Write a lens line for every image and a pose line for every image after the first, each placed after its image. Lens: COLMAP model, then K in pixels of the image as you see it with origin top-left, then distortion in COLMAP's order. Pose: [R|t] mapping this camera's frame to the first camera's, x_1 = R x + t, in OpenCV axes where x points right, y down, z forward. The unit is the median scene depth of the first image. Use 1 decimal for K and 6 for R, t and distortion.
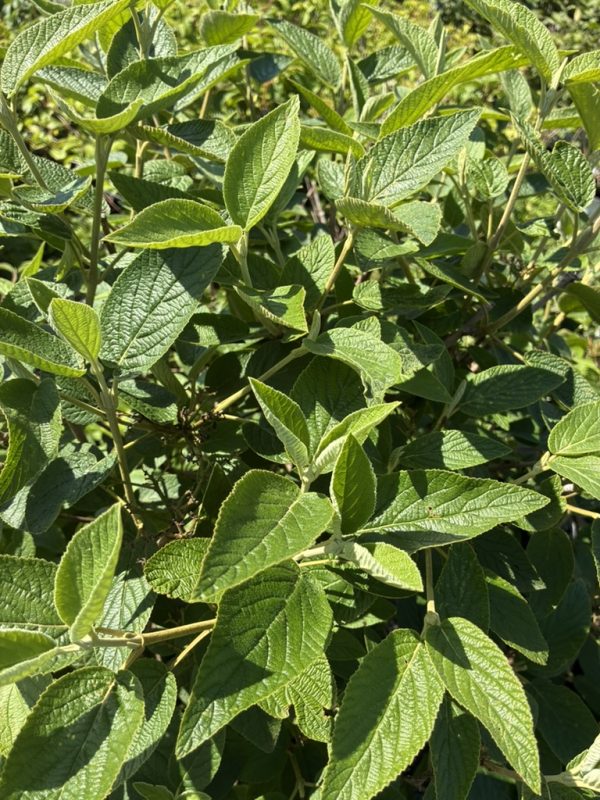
lens RADIAL K [[597.4, 0, 300.0], [0, 597.4, 400.0], [0, 0, 1]] dist [-0.005362, -0.003476]
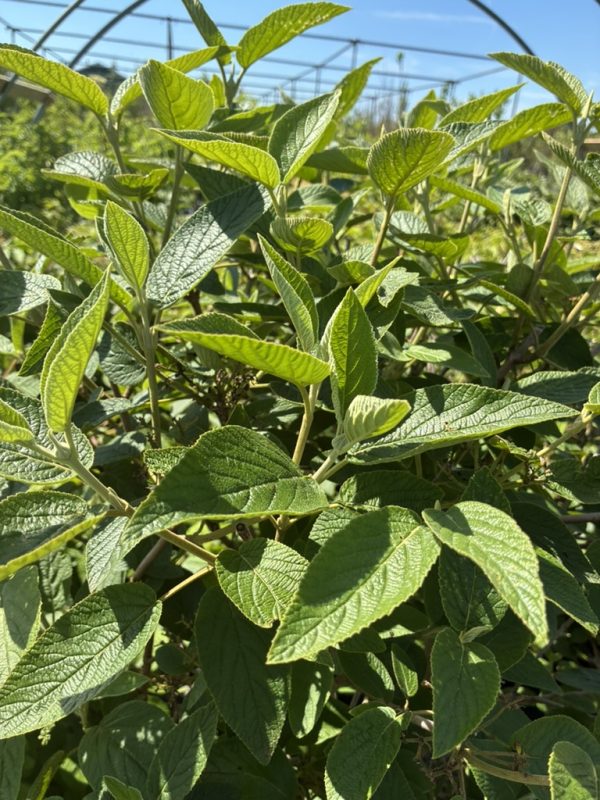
lens RADIAL K [[597.4, 0, 300.0], [0, 597.4, 400.0], [0, 0, 1]] dist [-0.005362, -0.003476]
pose [[0.985344, 0.045006, -0.164536, 0.134590], [-0.094917, 0.946108, -0.309630, 0.430405], [0.141734, 0.320709, 0.936513, 0.072825]]
